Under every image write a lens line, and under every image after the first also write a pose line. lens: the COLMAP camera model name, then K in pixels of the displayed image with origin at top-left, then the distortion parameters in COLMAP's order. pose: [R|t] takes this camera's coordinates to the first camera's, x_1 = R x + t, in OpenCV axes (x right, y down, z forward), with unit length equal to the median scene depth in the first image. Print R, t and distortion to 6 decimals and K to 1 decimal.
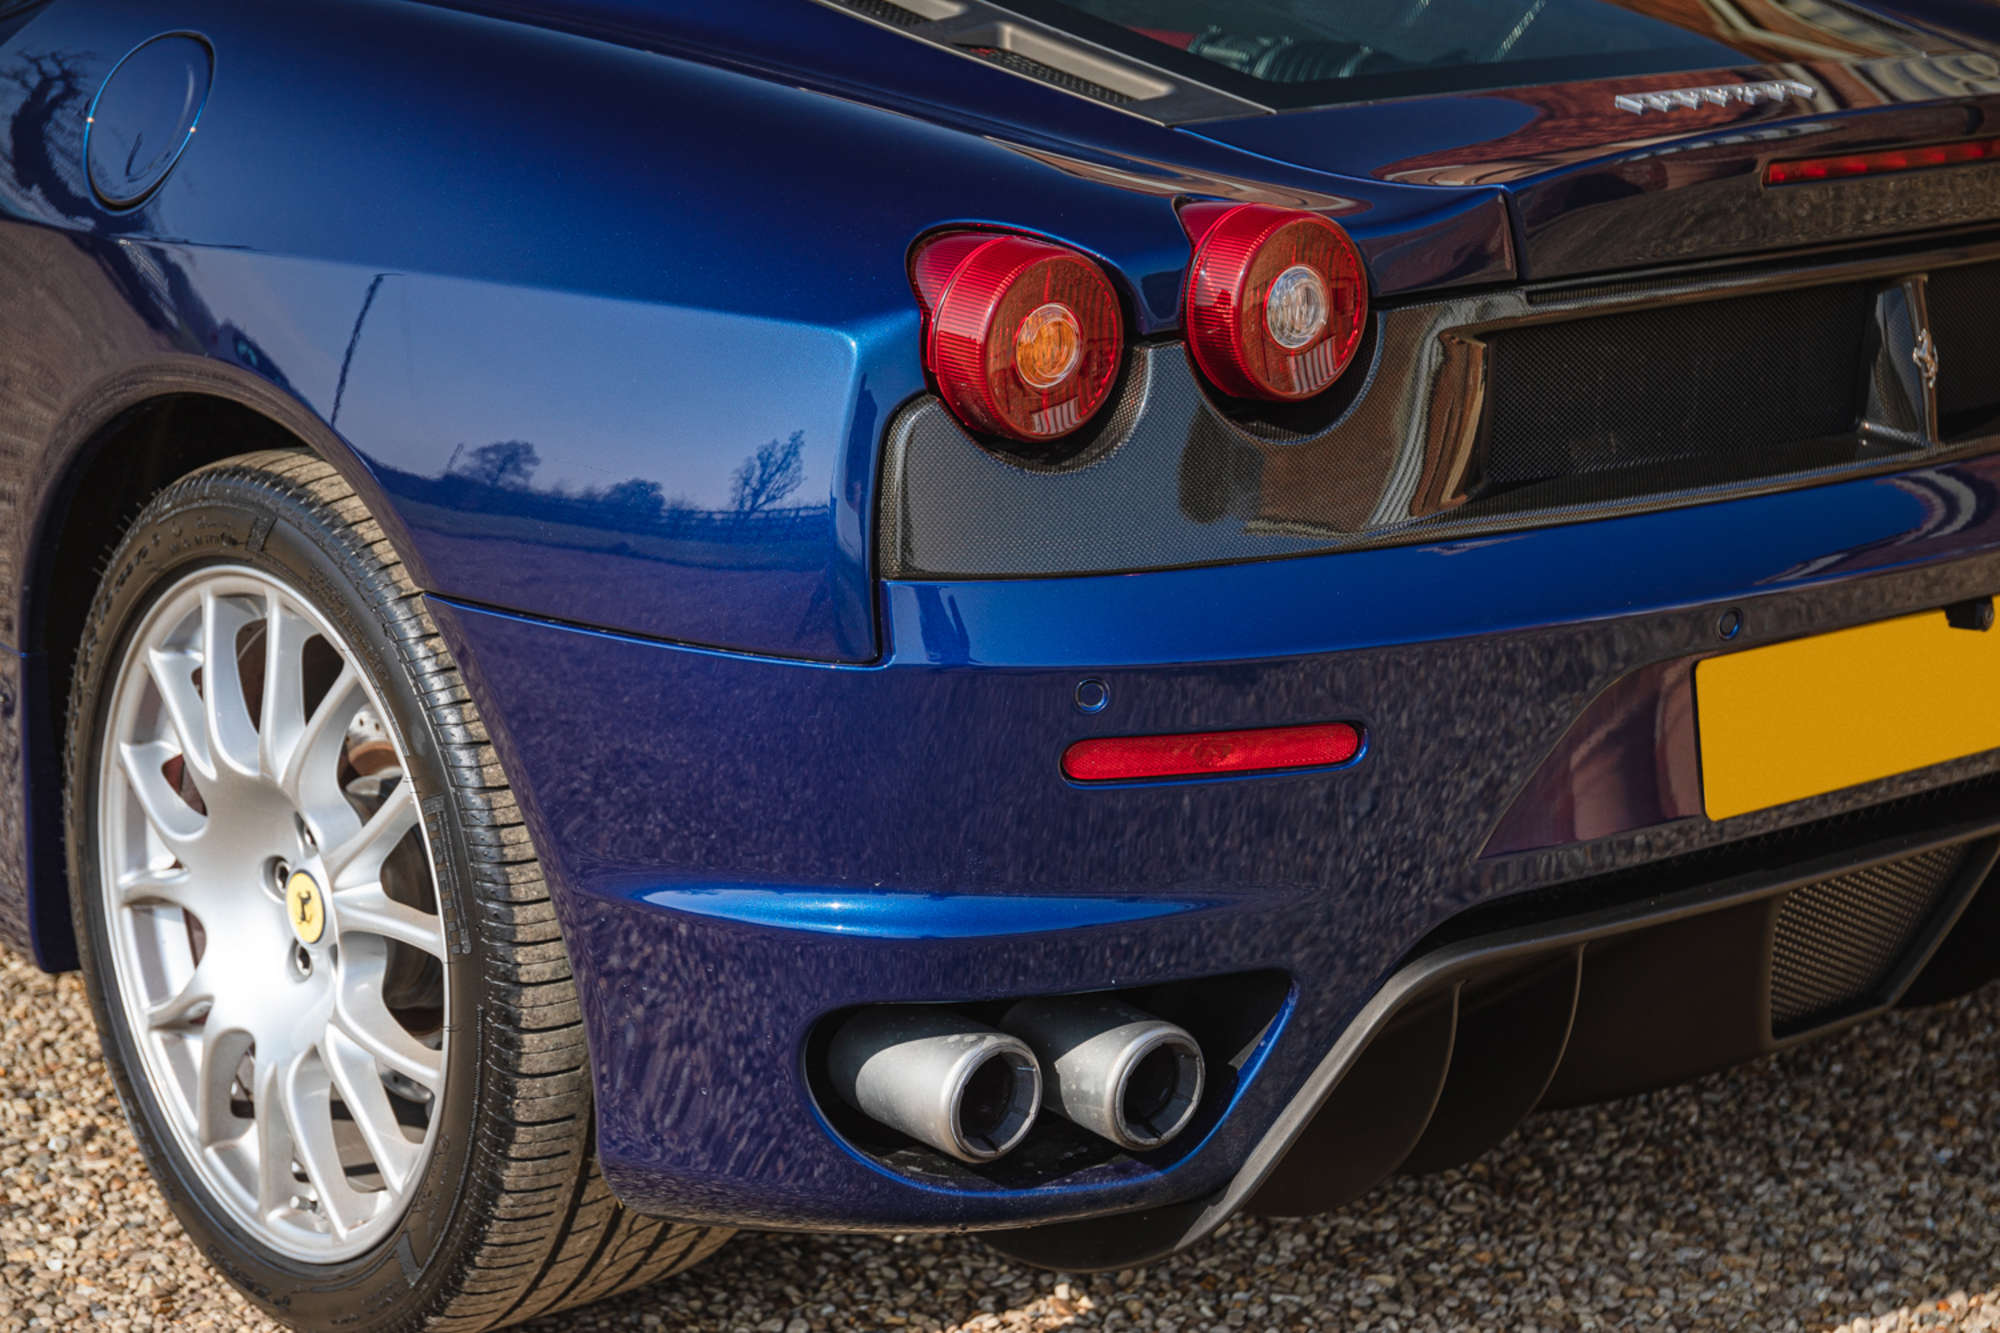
lens RADIAL K [[3655.1, 0, 1003.8], [0, 3655.1, 670.9], [0, 0, 1]] dist [0.117321, 0.000000]
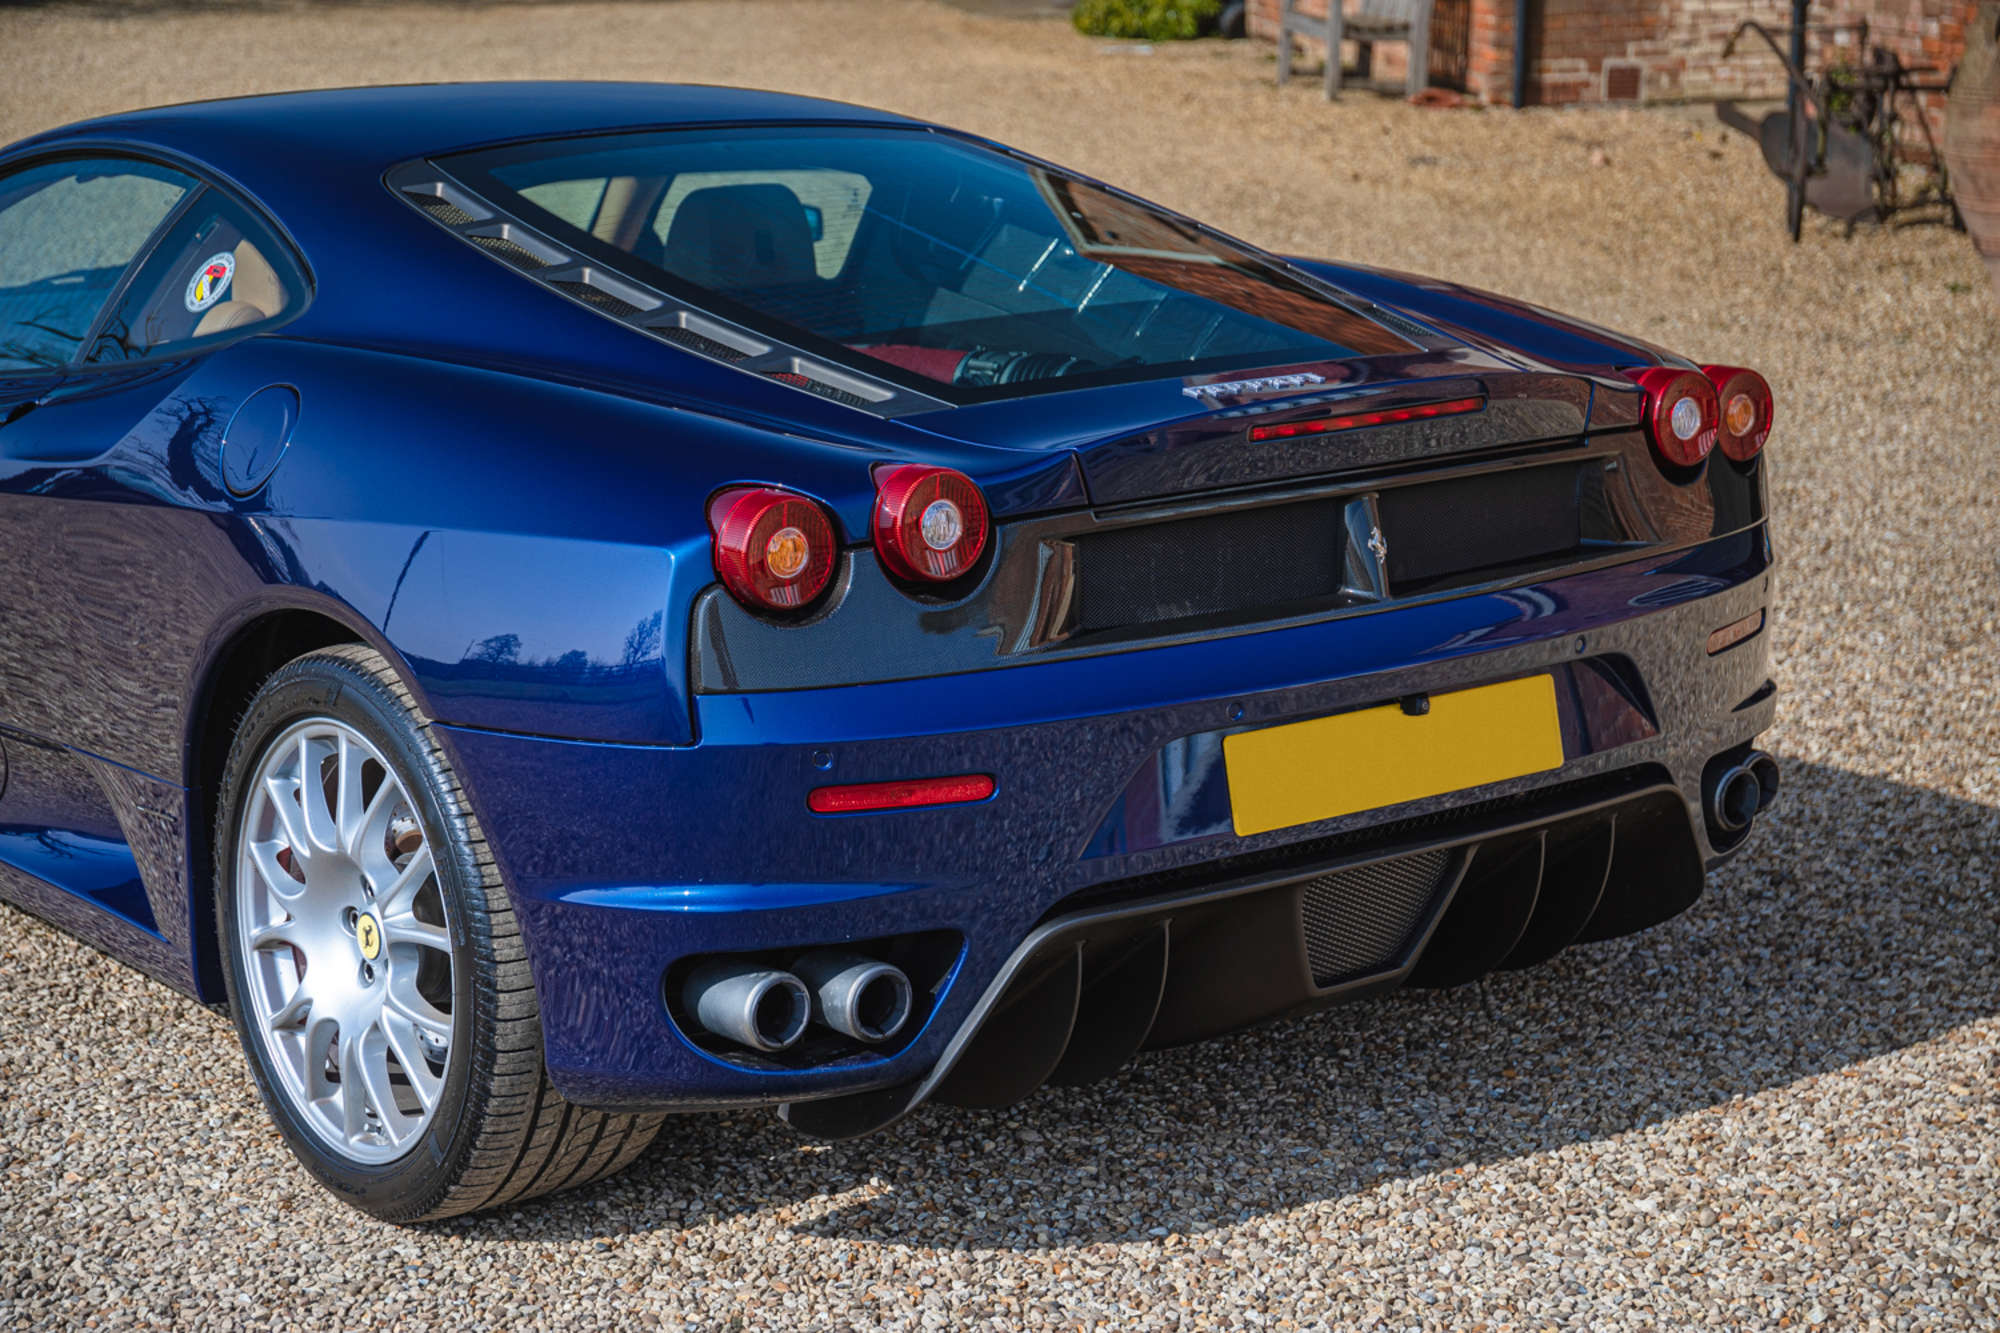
lens RADIAL K [[3655.1, 0, 1005.2], [0, 3655.1, 670.6], [0, 0, 1]] dist [0.117321, 0.000000]
pose [[0.998602, -0.039222, -0.035441, 0.139874], [0.036554, 0.996660, -0.073019, 0.075693], [0.038187, 0.071621, 0.996701, -0.552774]]
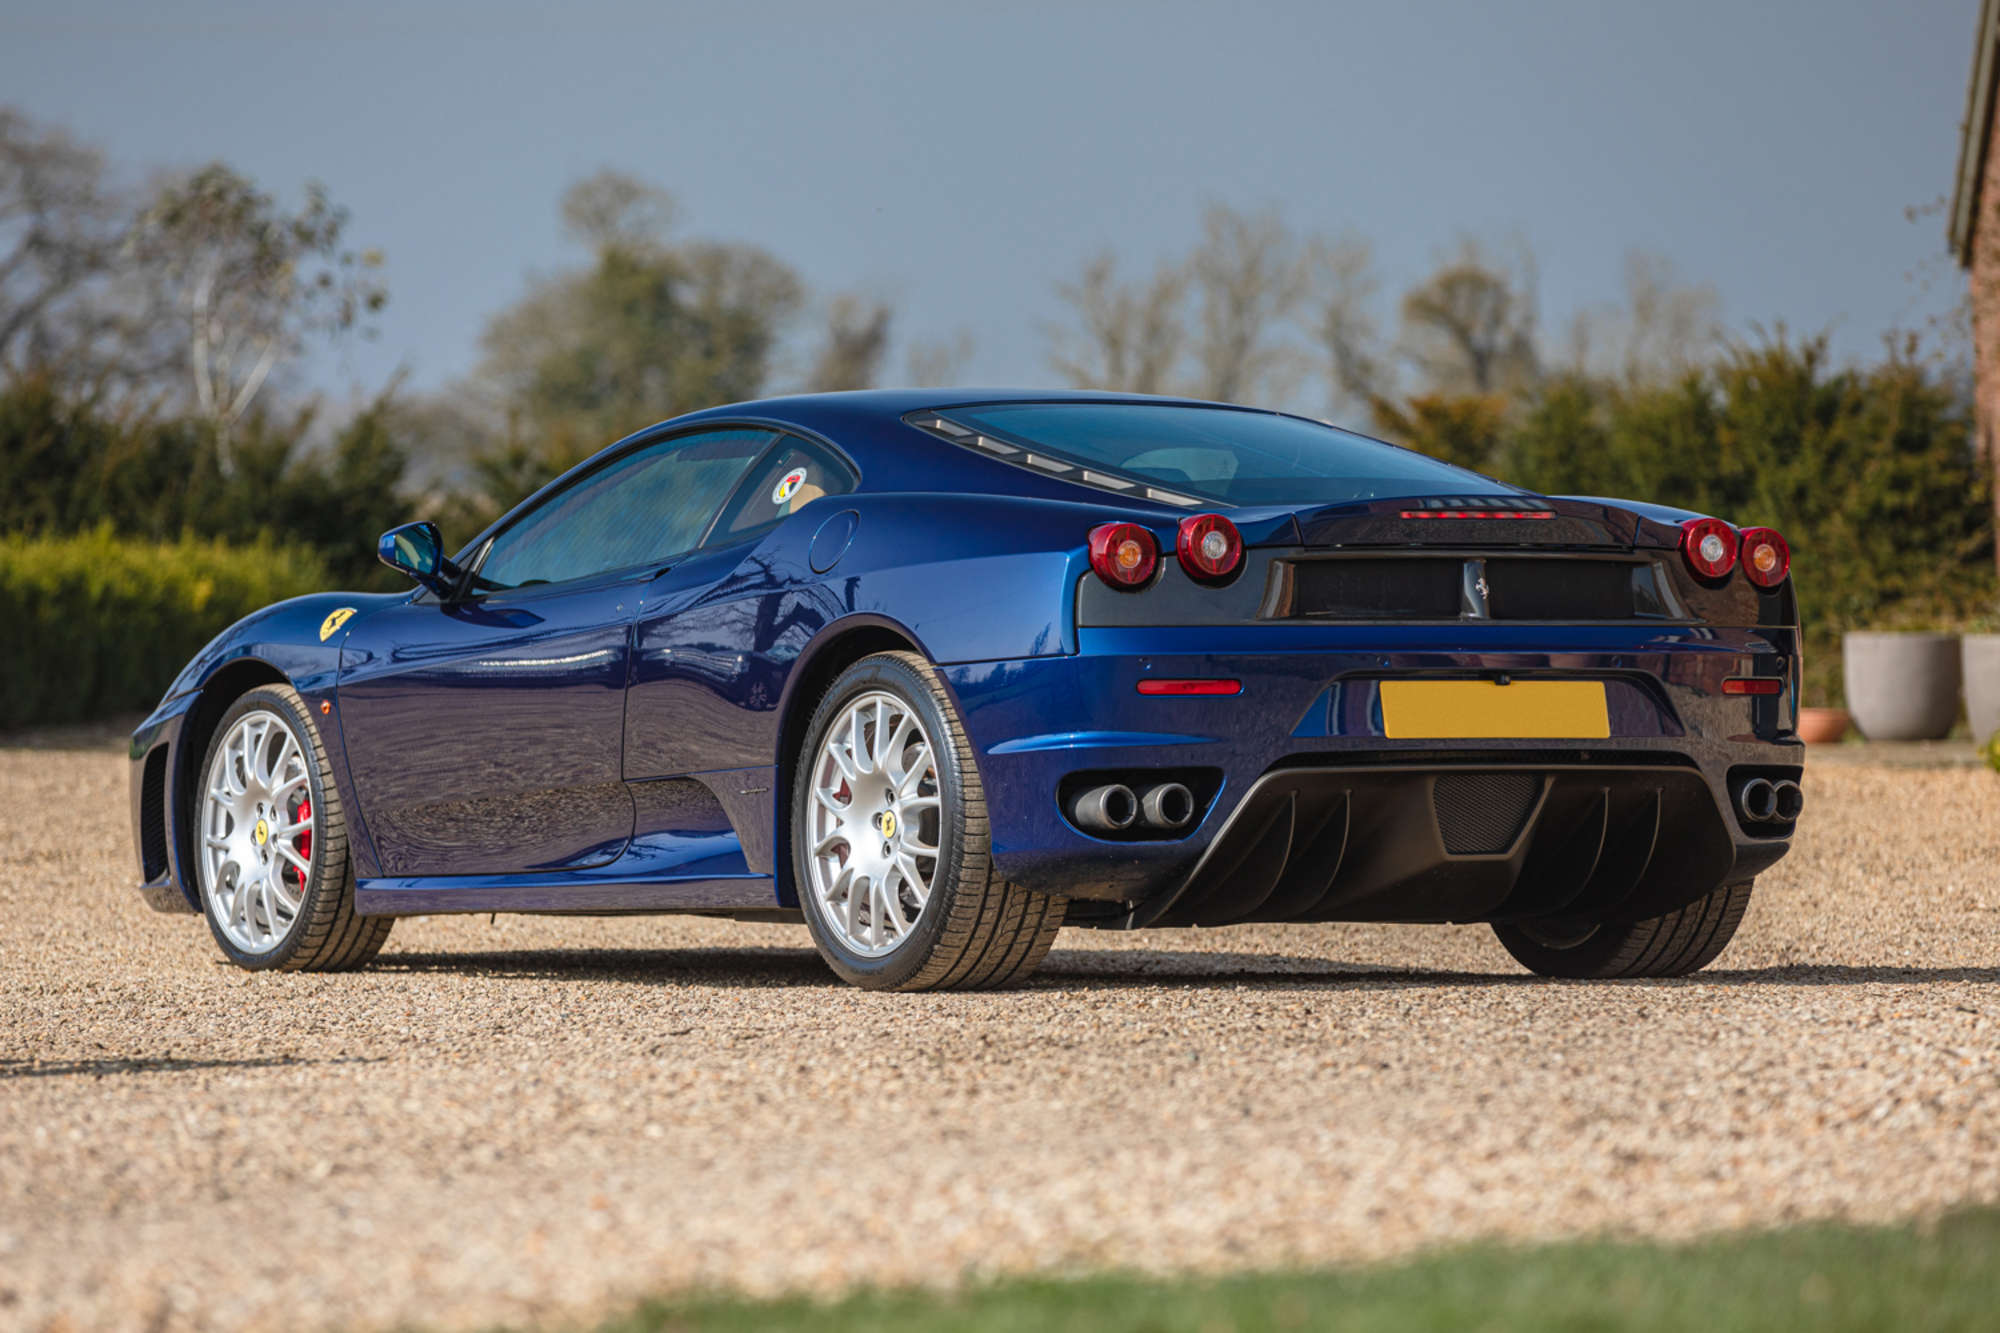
lens RADIAL K [[10458.5, 0, 993.8], [0, 10458.5, 668.3], [0, 0, 1]] dist [0.924710, 0.000000]
pose [[0.987685, -0.044923, -0.149868, 1.015132], [-0.000903, 0.956240, -0.292583, 2.156137], [0.156453, 0.289116, 0.944423, -6.116512]]
